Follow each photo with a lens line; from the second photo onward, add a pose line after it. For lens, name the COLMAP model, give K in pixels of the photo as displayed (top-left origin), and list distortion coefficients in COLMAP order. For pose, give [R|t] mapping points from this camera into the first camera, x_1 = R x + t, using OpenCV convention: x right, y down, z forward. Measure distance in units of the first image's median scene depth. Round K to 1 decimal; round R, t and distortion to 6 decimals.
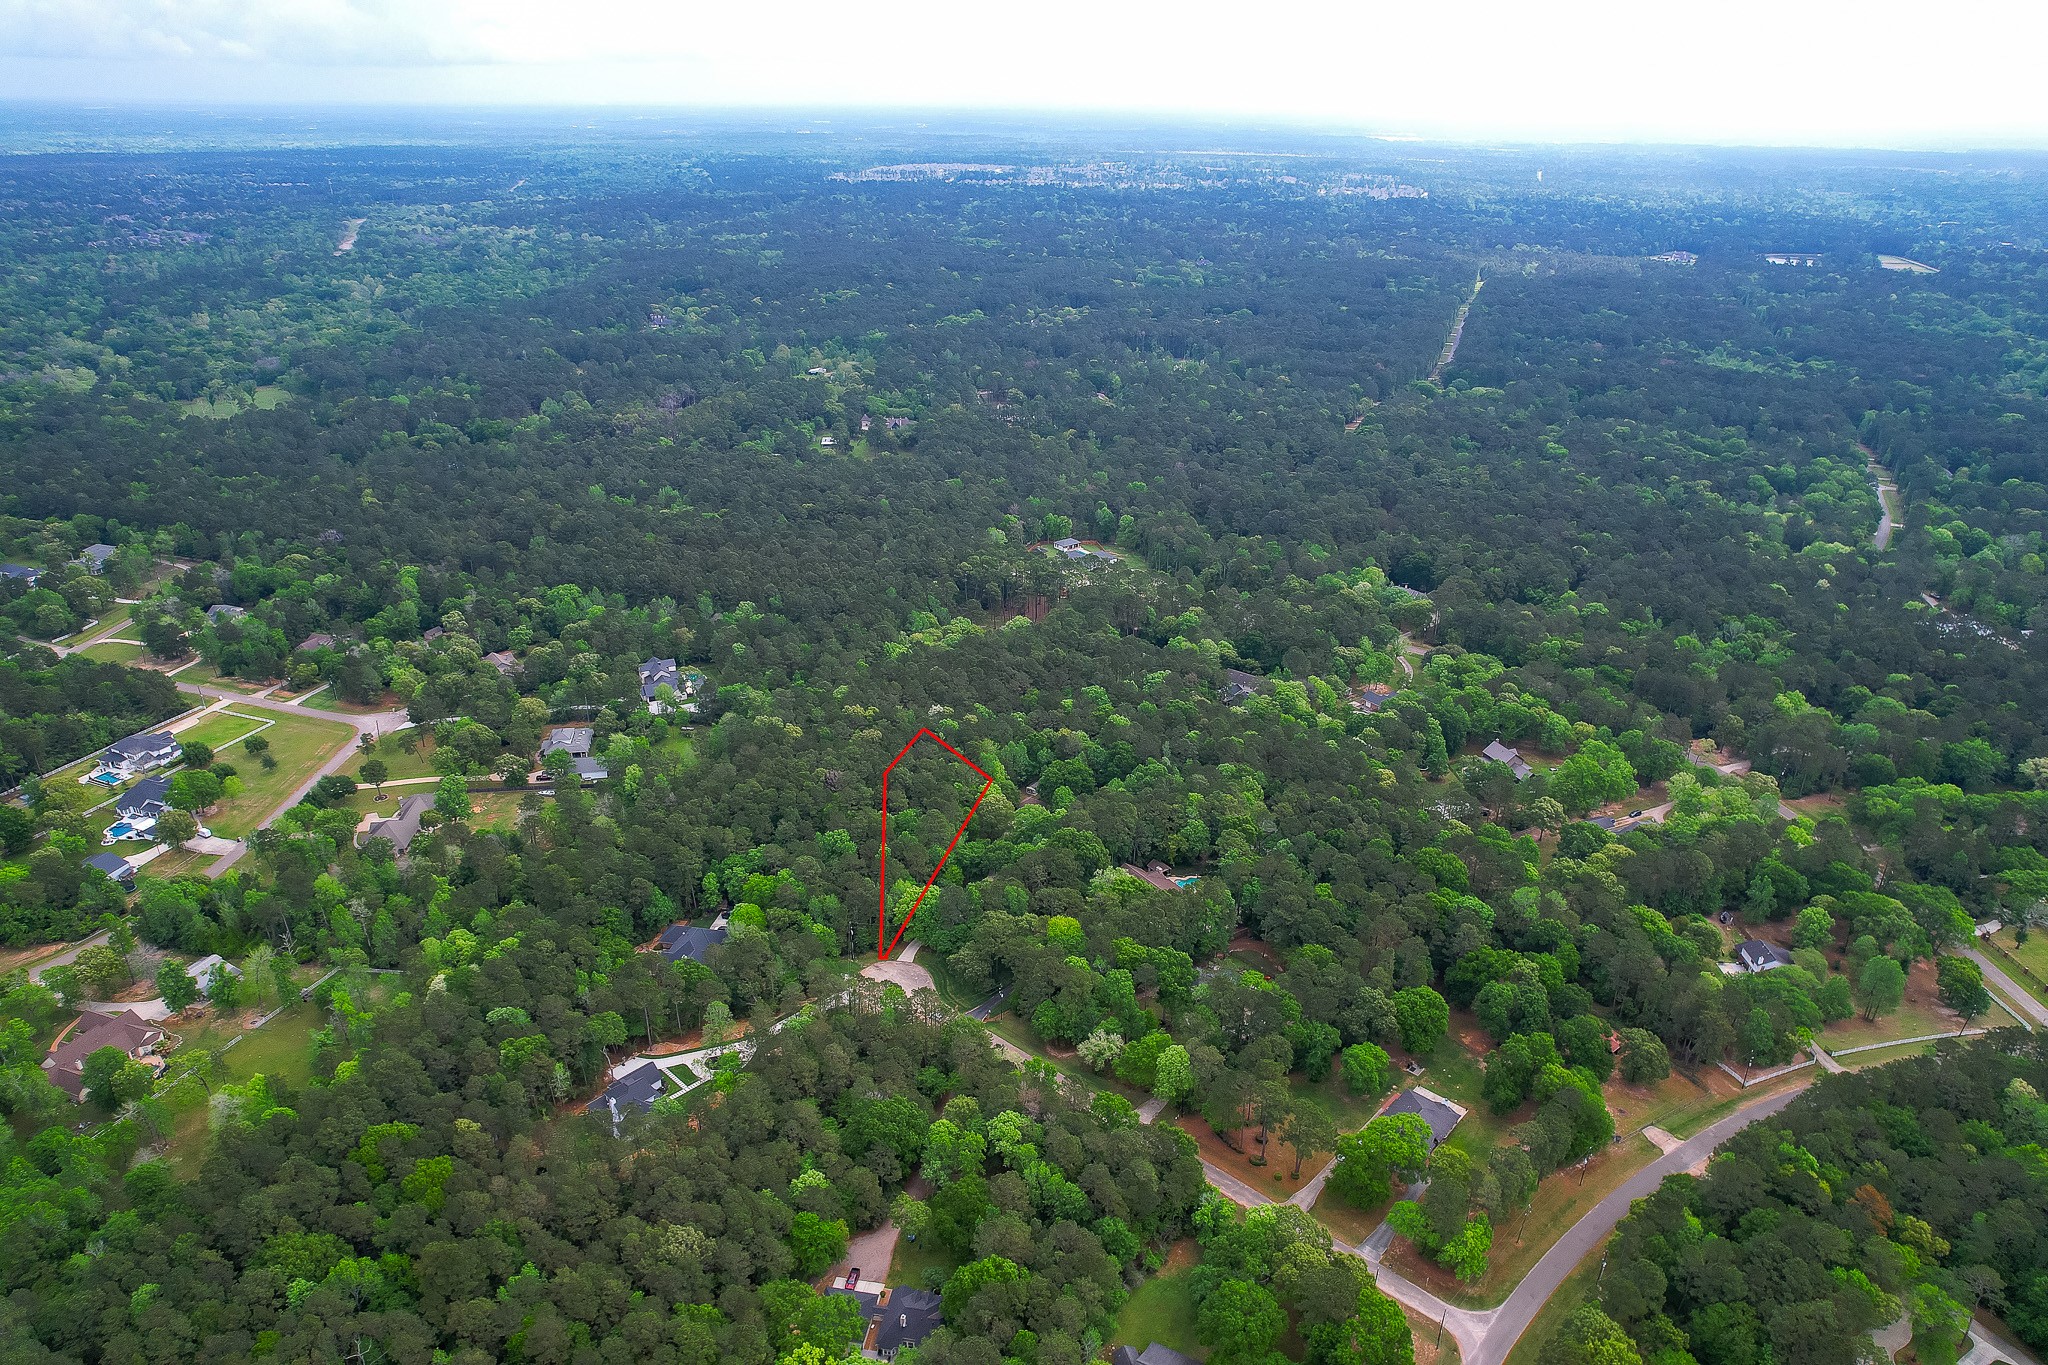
lens RADIAL K [[1313.2, 0, 1025.8], [0, 1313.2, 660.5], [0, 0, 1]] dist [-0.080117, 0.083375]
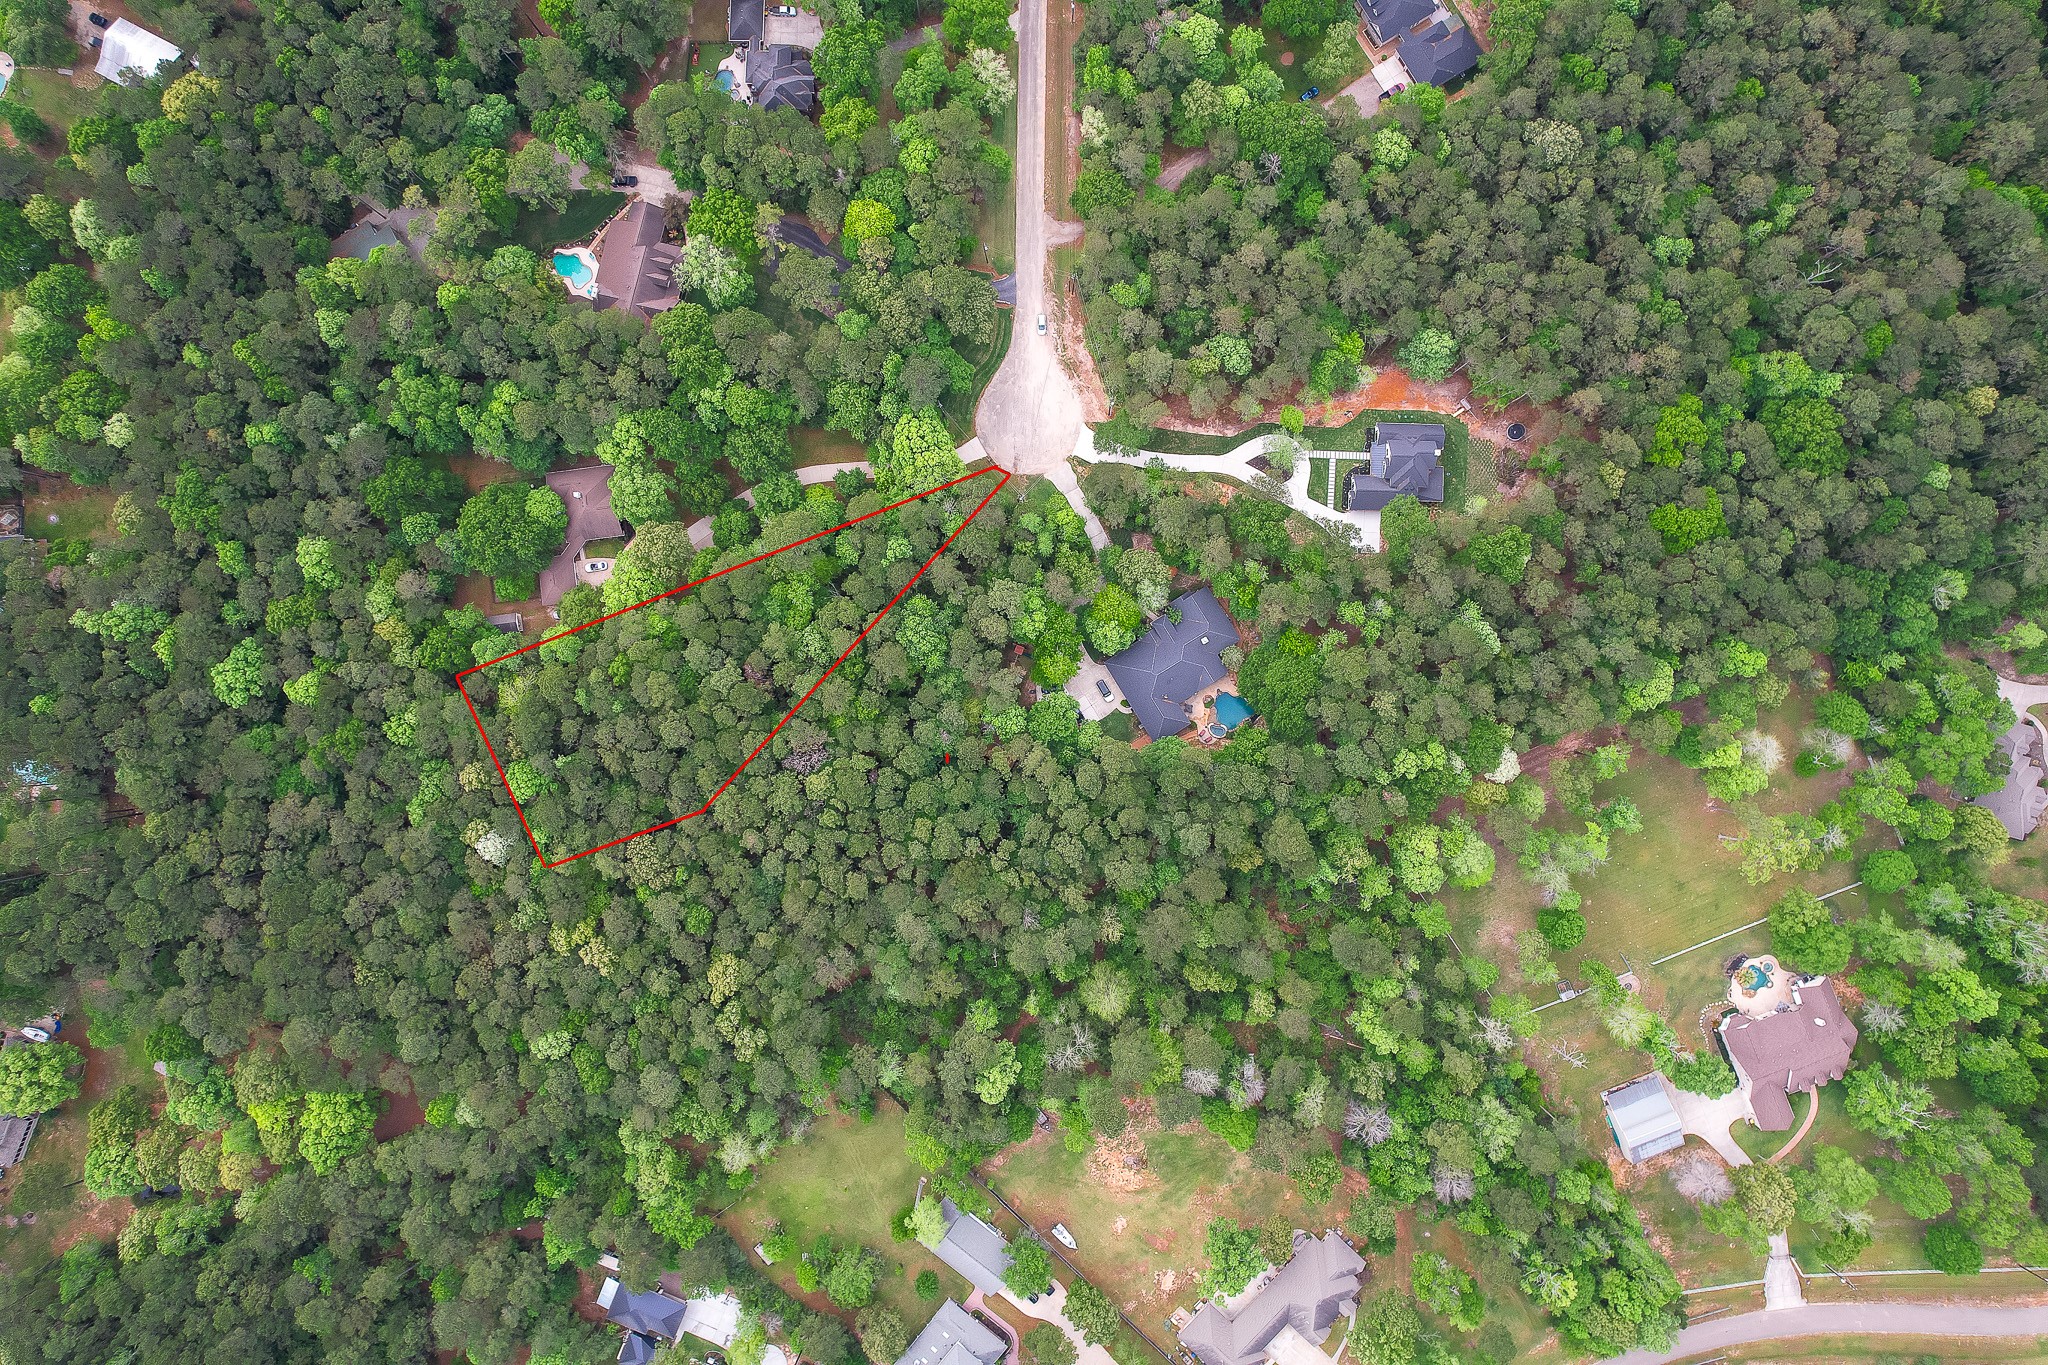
lens RADIAL K [[1282.4, 0, 1024.0], [0, 1282.4, 682.5], [0, 0, 1]] dist [-0.021568, -0.000856]
pose [[-0.665733, -0.746167, 0.005874, -0.164274], [0.324400, -0.282324, 0.902806, -0.342274], [-0.671986, 0.602933, 0.430008, 0.576188]]
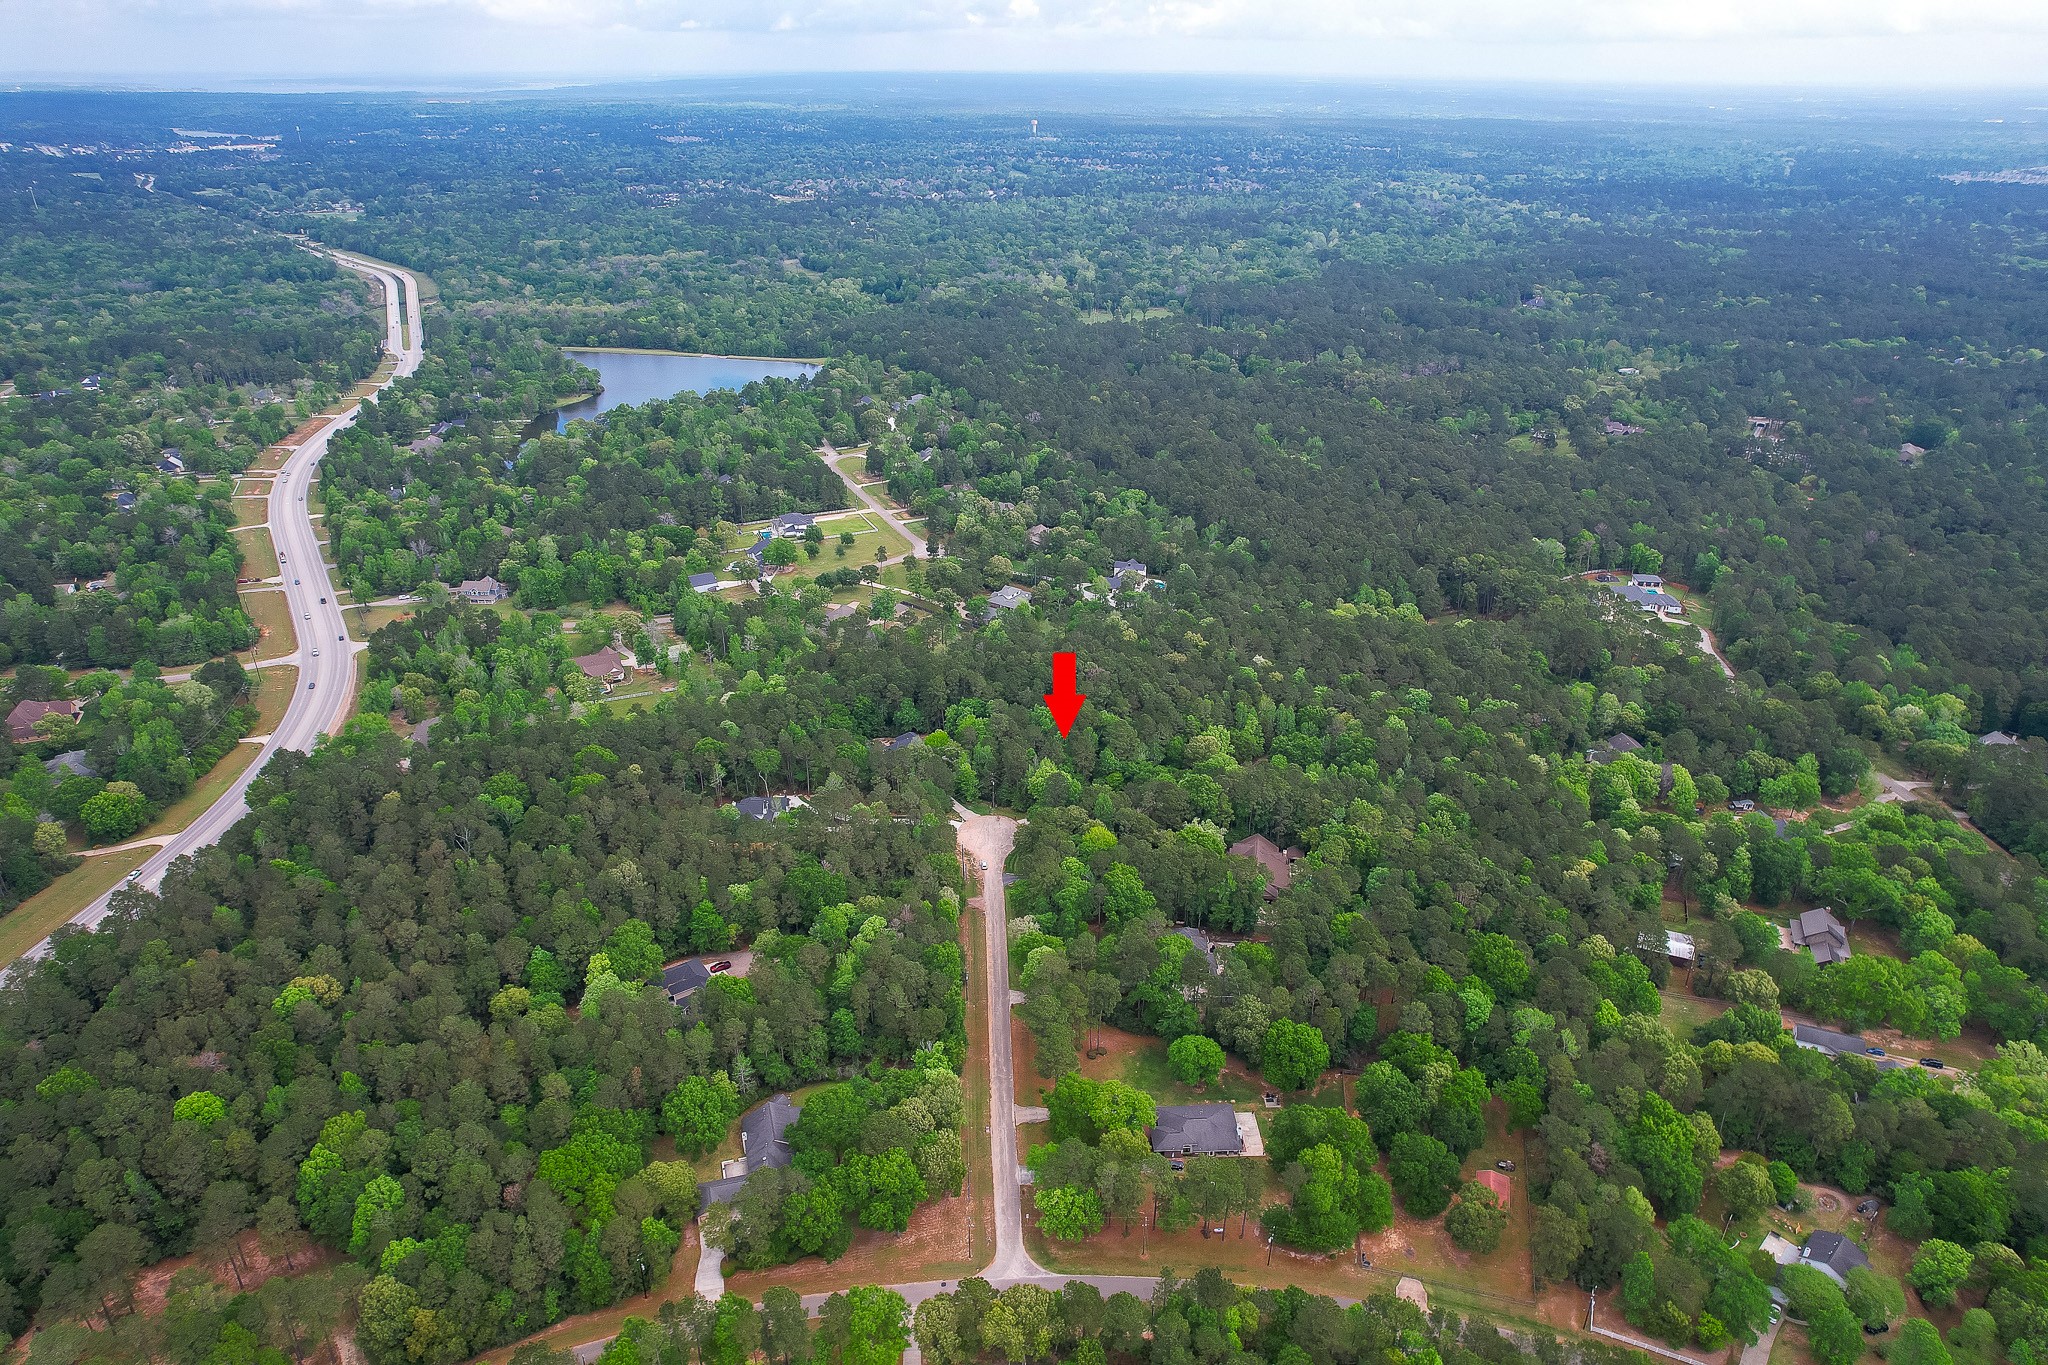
lens RADIAL K [[1282.4, 0, 1024.0], [0, 1282.4, 682.5], [0, 0, 1]] dist [-0.021568, -0.000856]
pose [[0.709644, 0.307655, -0.633841, 0.444792], [-0.285730, 0.947994, 0.140237, -0.034660], [0.644022, 0.081589, 0.760644, 0.102962]]
